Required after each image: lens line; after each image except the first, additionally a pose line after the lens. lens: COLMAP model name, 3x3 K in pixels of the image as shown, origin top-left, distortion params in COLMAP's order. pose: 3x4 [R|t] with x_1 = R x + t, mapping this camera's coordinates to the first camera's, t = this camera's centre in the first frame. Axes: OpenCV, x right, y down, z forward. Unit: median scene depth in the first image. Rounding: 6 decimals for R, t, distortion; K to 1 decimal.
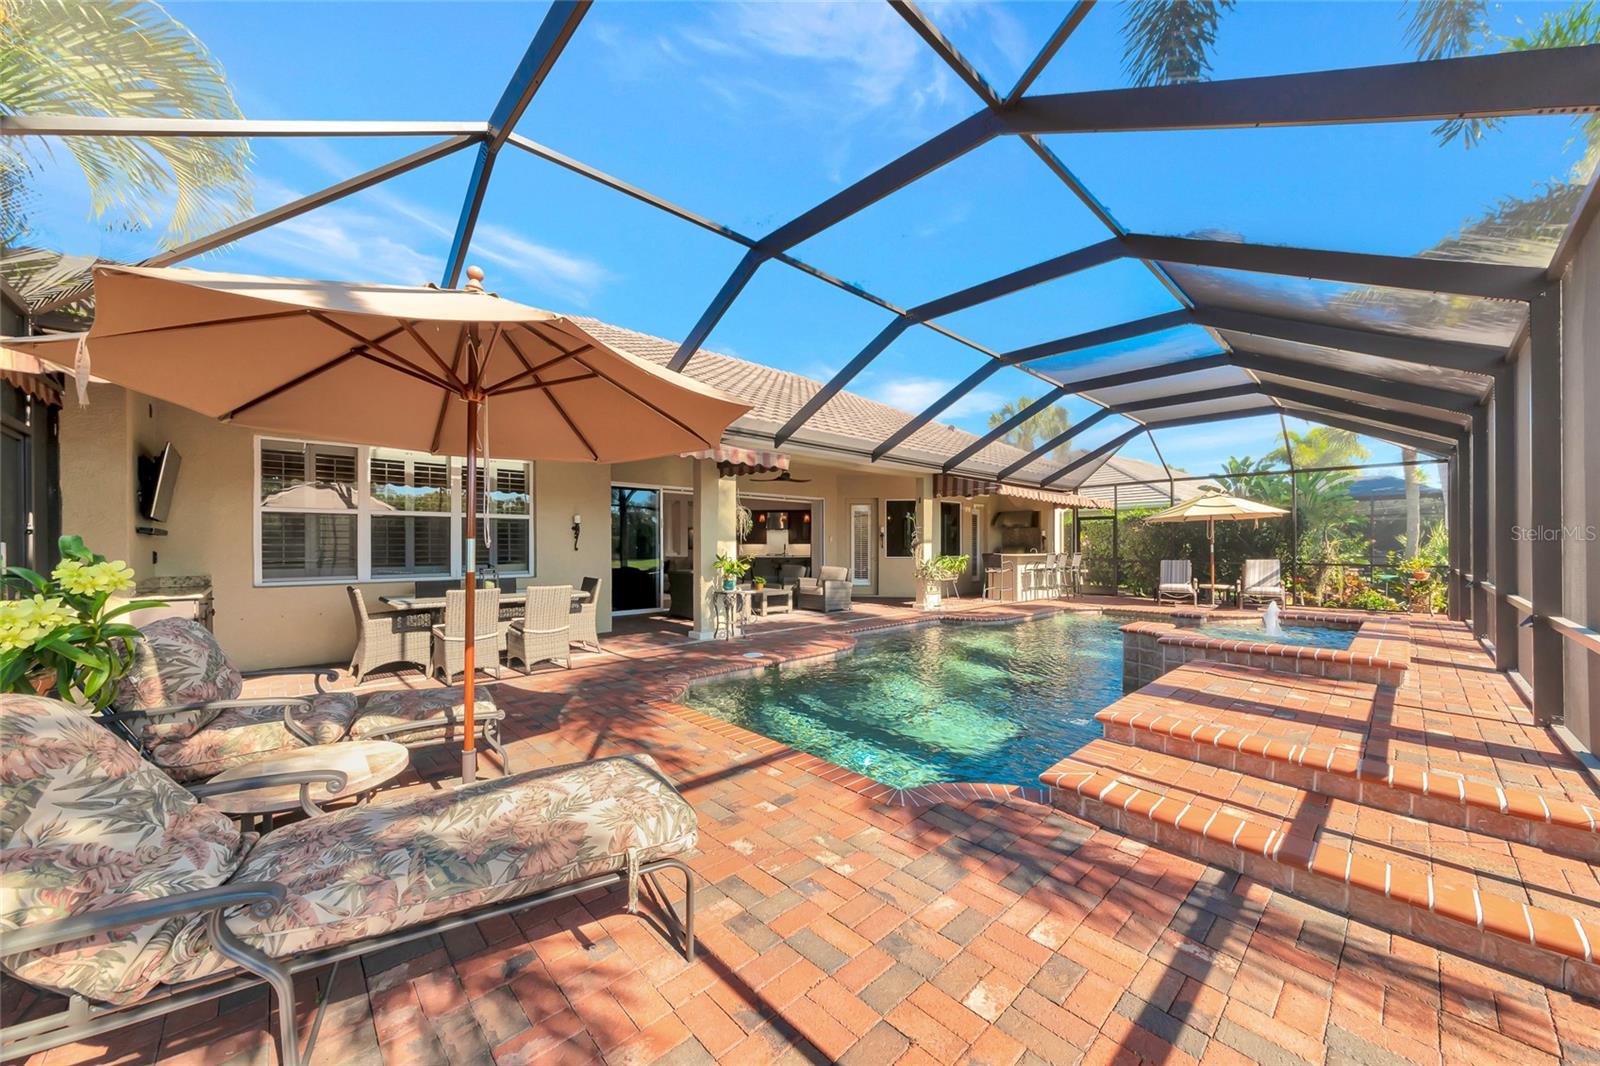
lens RADIAL K [[573.1, 0, 798.5], [0, 573.1, 558.7], [0, 0, 1]] dist [0.000210, 0.000009]
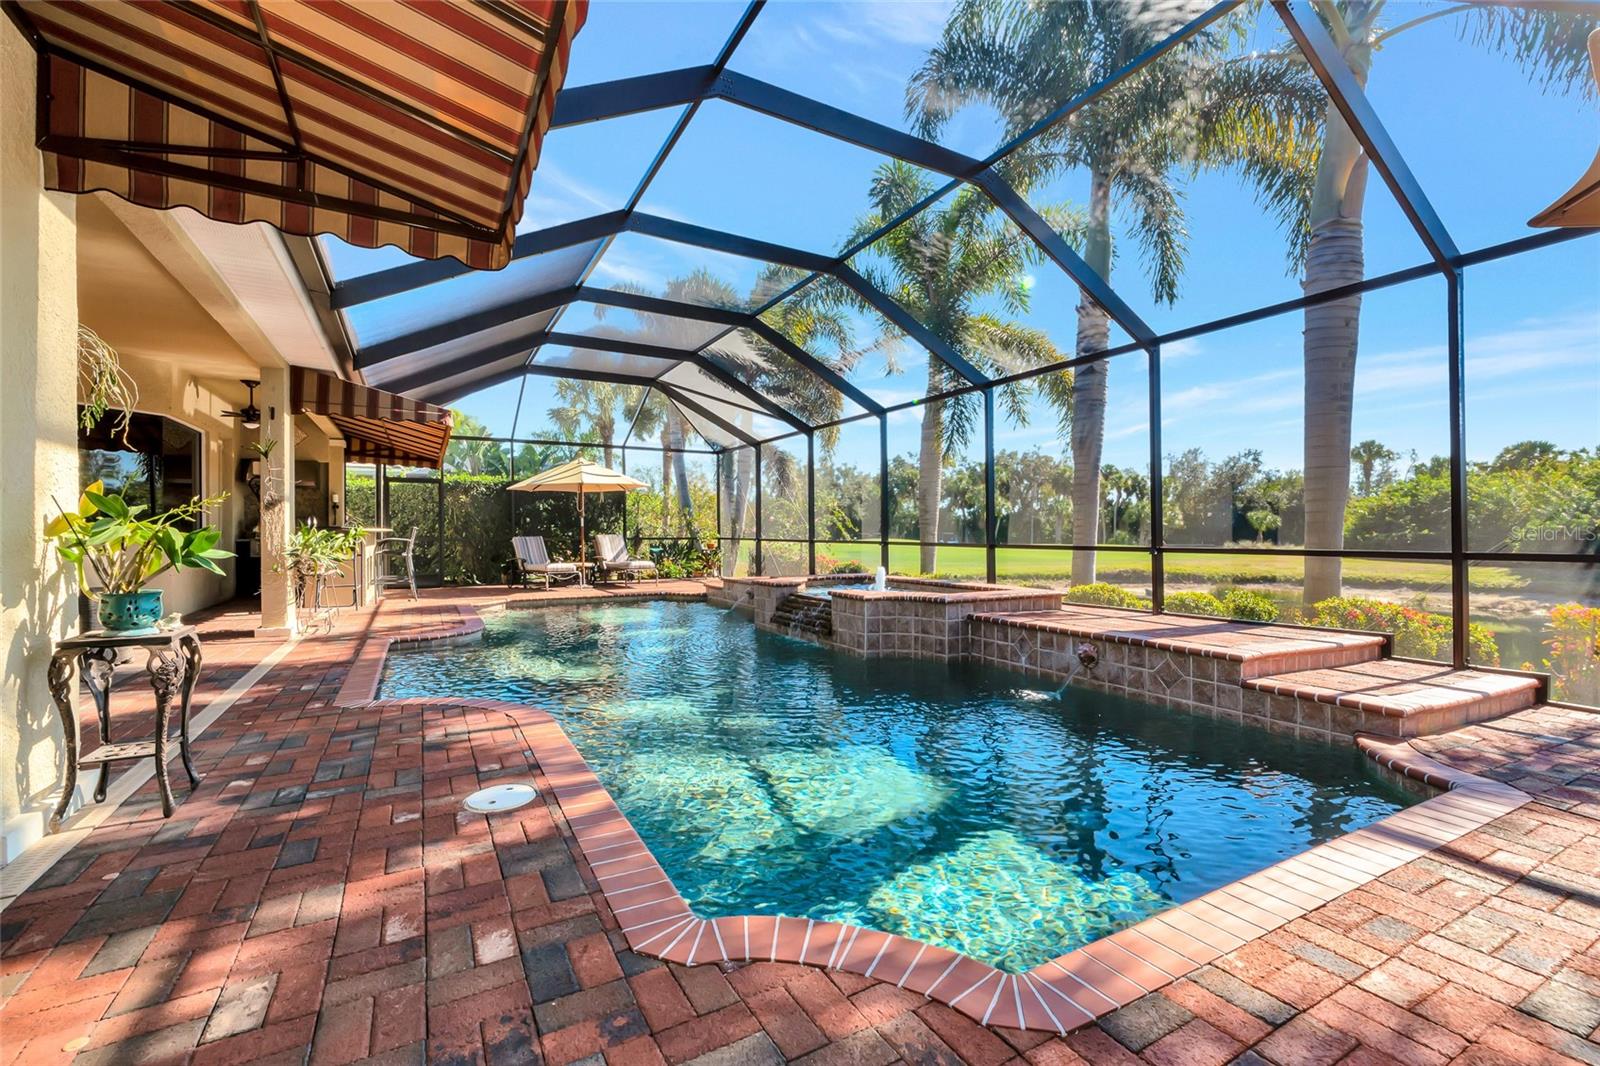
lens RADIAL K [[687.4, 0, 800.0], [0, 687.4, 533.0], [0, 0, 1]] dist [0.002121, 0.000275]
pose [[0.249126, -0.001793, 0.968469, -0.265085], [0.022845, 0.999731, -0.004025, 0.013149], [-0.968202, 0.023127, 0.249100, 0.457070]]
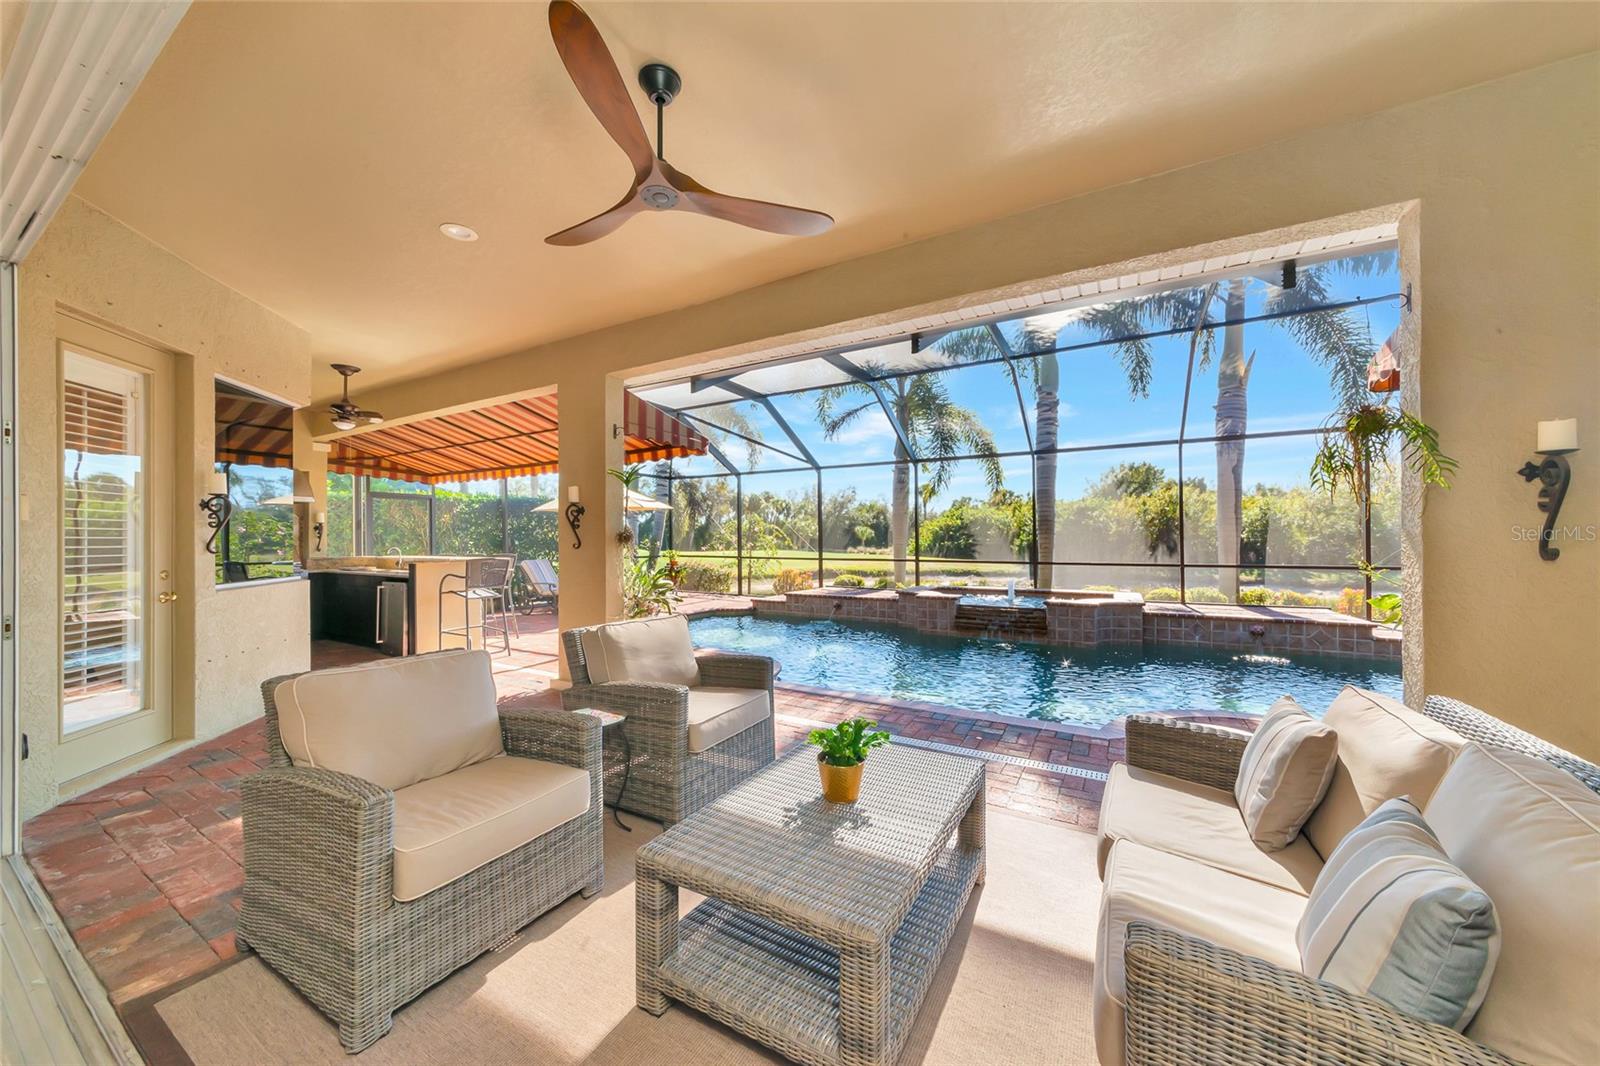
lens RADIAL K [[560.0, 0, 795.1], [0, 560.0, 538.6], [0, 0, 1]] dist [-0.001558, -0.000117]
pose [[-0.282084, 0.001580, 0.959388, -0.230709], [0.026114, 0.999641, 0.006032, -0.026080], [-0.959034, 0.026755, -0.282024, 1.083047]]
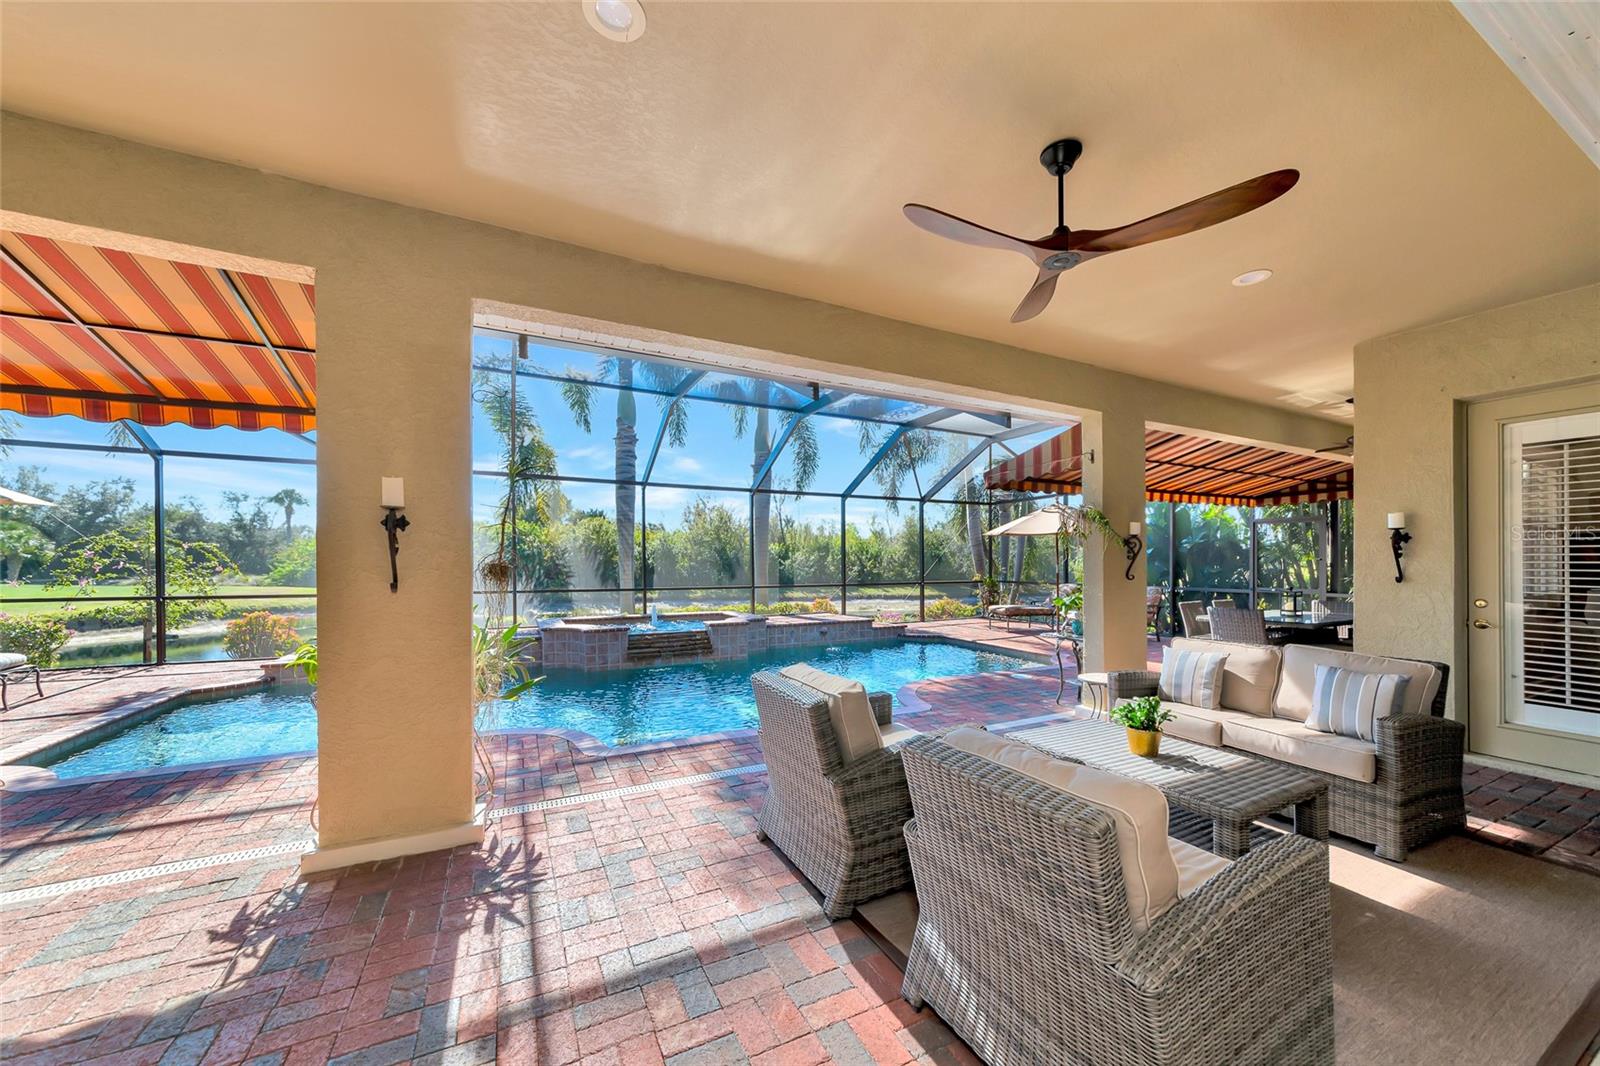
lens RADIAL K [[573.1, 0, 798.5], [0, 573.1, 558.7], [0, 0, 1]] dist [0.000210, 0.000009]
pose [[-0.958935, 0.000873, 0.283625, 0.008540], [0.005771, 0.999848, 0.016434, -0.037481], [-0.283568, 0.017396, -0.958794, 1.312910]]
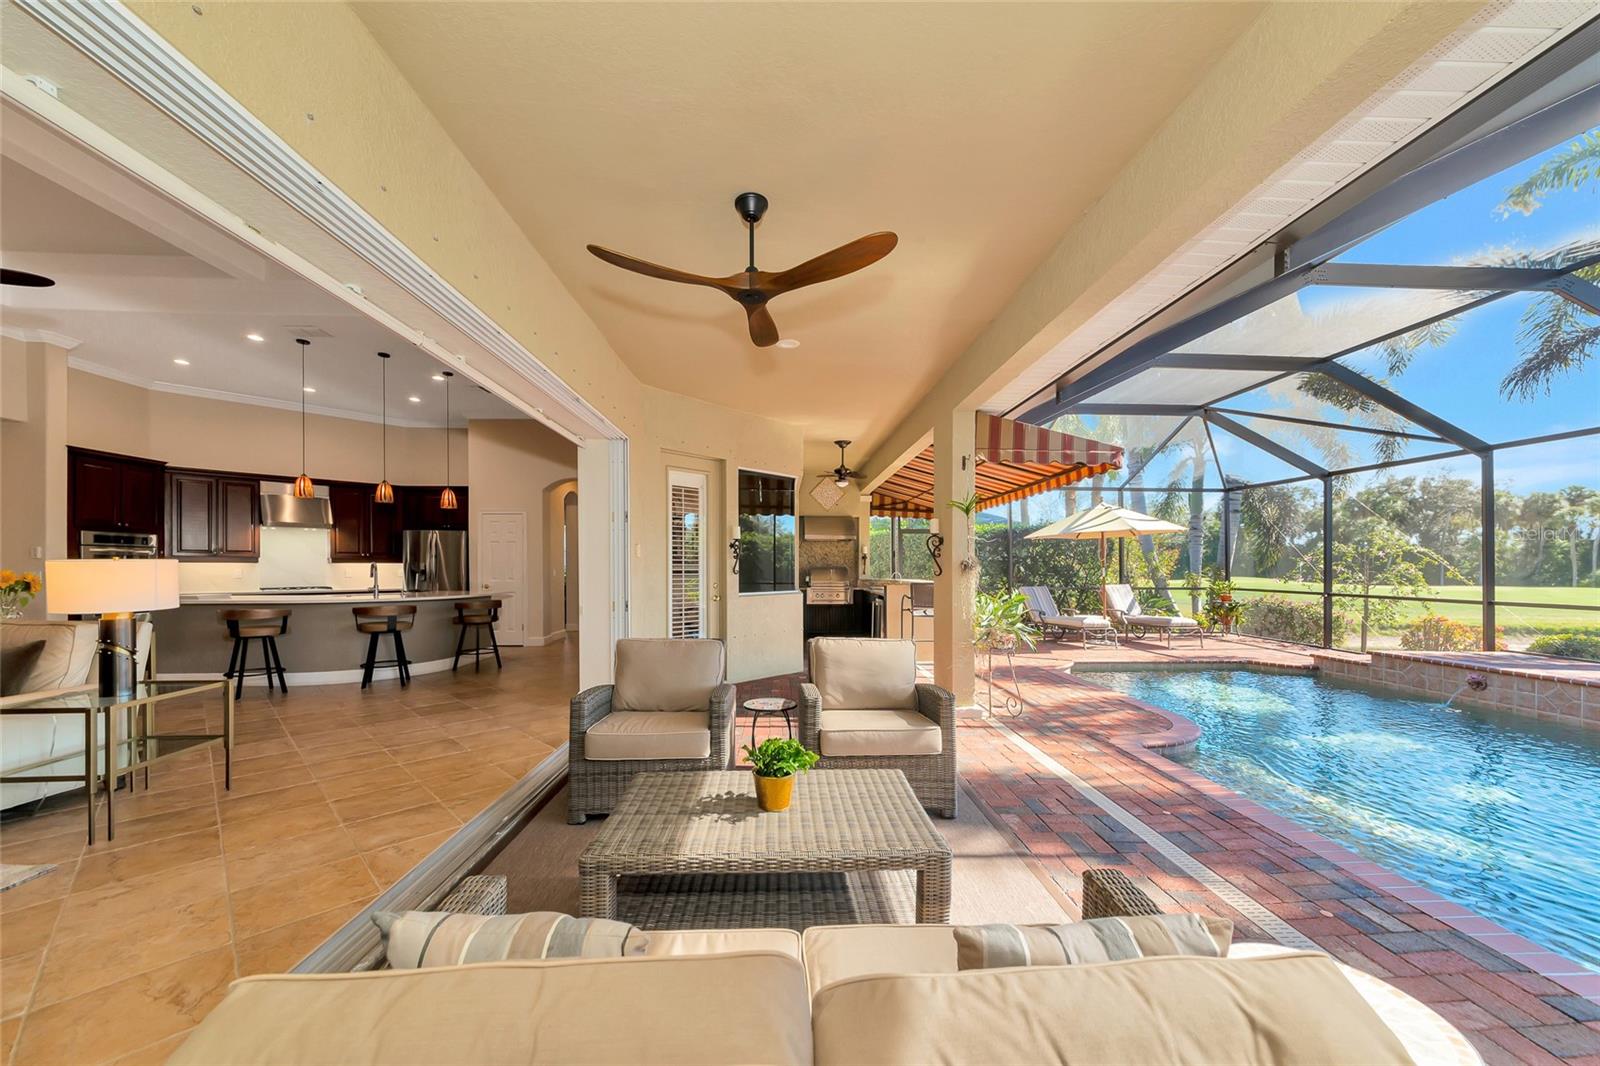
lens RADIAL K [[576.6, 0, 802.7], [0, 576.6, 569.1], [0, 0, 1]] dist [-0.000704, 0.000068]
pose [[0.654571, -0.001669, 0.755999, -0.208588], [0.015558, 0.999816, -0.011263, -0.021759], [-0.755841, 0.019135, 0.654476, 0.885014]]
